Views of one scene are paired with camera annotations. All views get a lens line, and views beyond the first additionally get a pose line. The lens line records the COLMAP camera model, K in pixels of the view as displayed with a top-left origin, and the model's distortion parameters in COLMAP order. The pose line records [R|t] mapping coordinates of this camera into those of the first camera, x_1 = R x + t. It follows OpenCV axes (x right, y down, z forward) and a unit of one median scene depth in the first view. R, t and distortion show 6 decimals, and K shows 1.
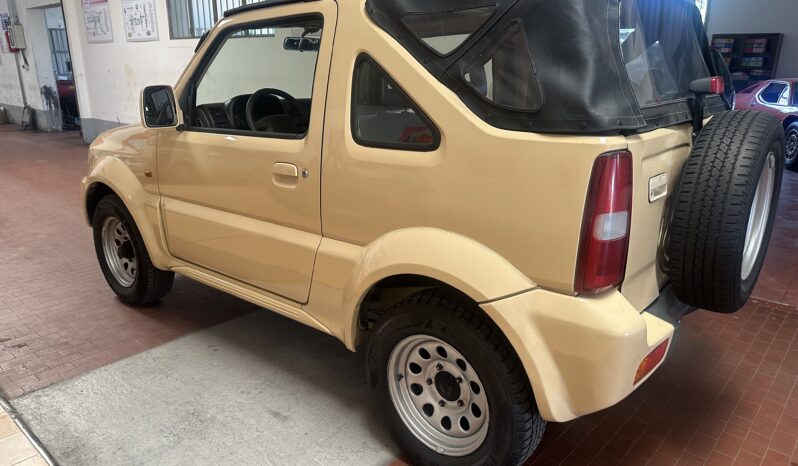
lens RADIAL K [[561.9, 0, 399.0], [0, 561.9, 233.0], [0, 0, 1]] dist [0.077874, -0.091689]
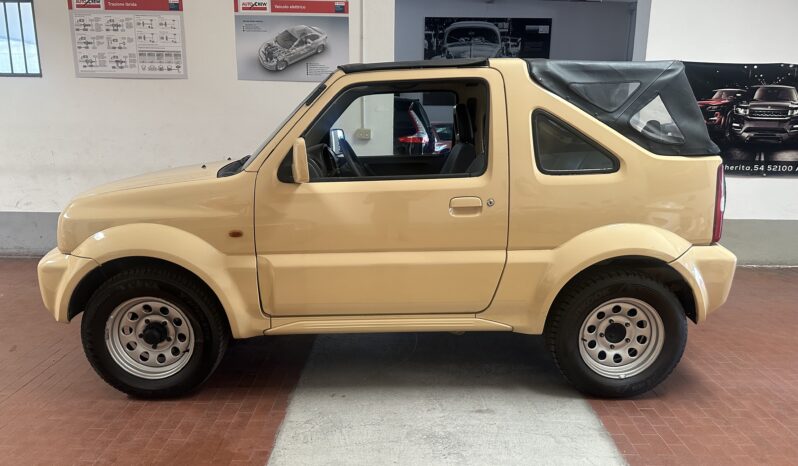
lens RADIAL K [[561.9, 0, 399.0], [0, 561.9, 233.0], [0, 0, 1]] dist [0.077874, -0.091689]
pose [[0.746559, -0.137227, 0.651013, -1.200906], [0.183567, 0.983002, -0.003301, -0.077156], [-0.639494, 0.121969, 0.759059, 0.205057]]
